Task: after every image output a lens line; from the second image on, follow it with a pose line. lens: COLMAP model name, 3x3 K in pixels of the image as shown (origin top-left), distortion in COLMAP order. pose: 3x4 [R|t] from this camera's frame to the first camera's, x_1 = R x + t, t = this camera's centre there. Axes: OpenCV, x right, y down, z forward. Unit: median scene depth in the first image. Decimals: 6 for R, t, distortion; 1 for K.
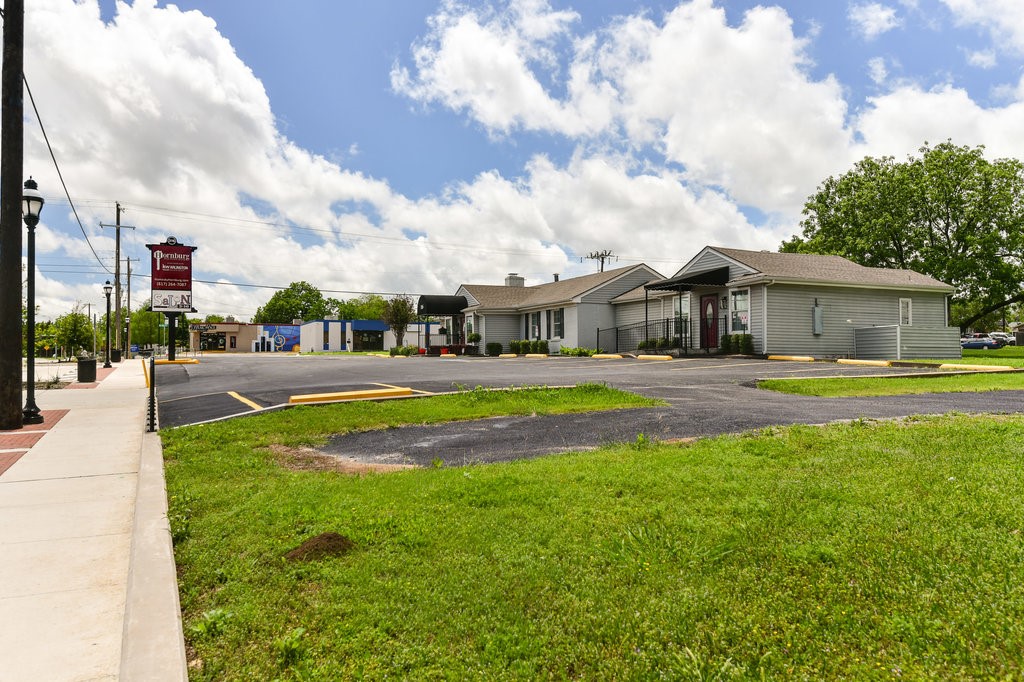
lens RADIAL K [[705.6, 0, 515.0], [0, 705.6, 343.1], [0, 0, 1]] dist [0.030776, -0.004652]
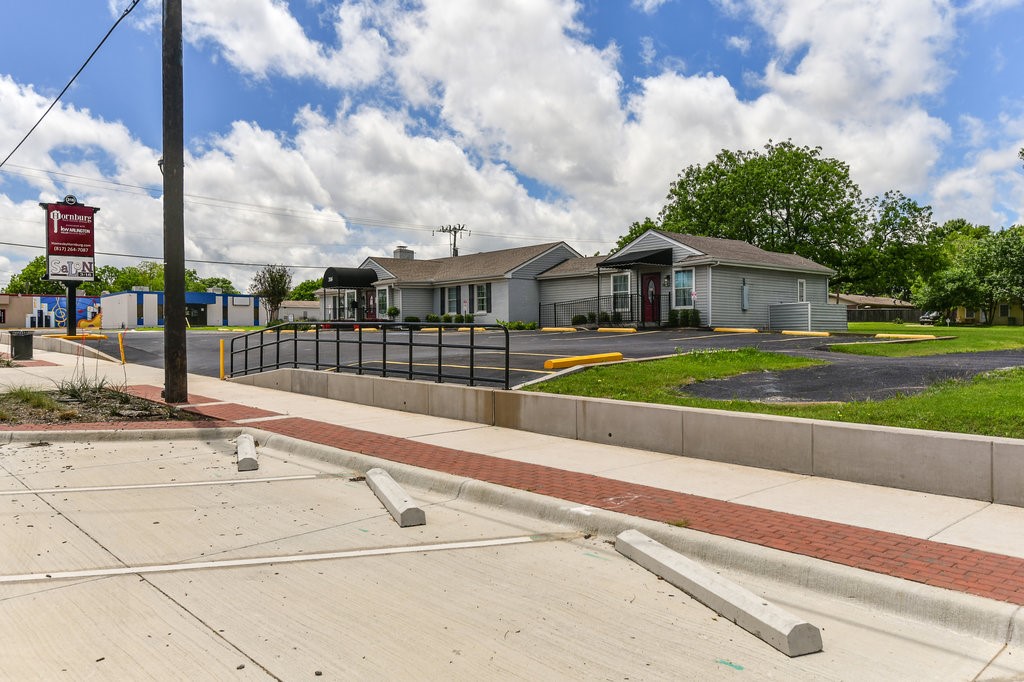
lens RADIAL K [[756.3, 0, 508.9], [0, 756.3, 333.6], [0, 0, 1]] dist [0.049704, -0.001970]
pose [[0.960811, -0.003922, 0.277178, -0.197040], [-0.001346, 0.999822, 0.018813, 0.002925], [-0.277202, -0.018449, 0.960634, -0.061980]]
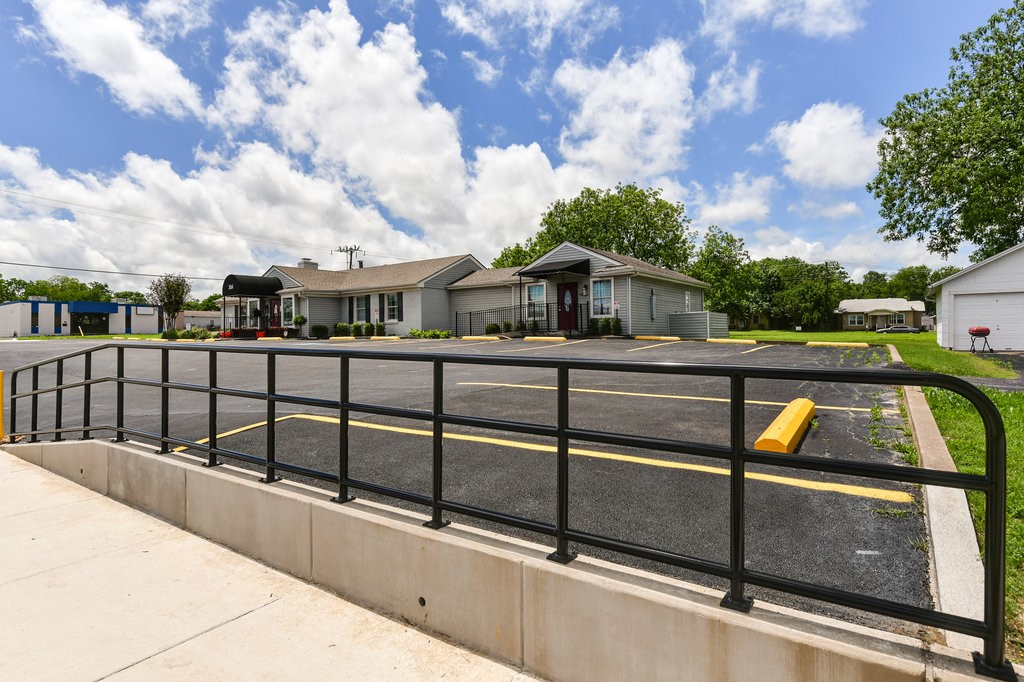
lens RADIAL K [[554.5, 0, 521.9], [0, 554.5, 332.7], [0, 0, 1]] dist [0.008791, -0.000571]
pose [[0.866157, -0.007450, 0.499717, -0.176762], [0.001350, 0.999920, 0.012567, 0.000260], [-0.499770, -0.010210, 0.866098, 0.182994]]
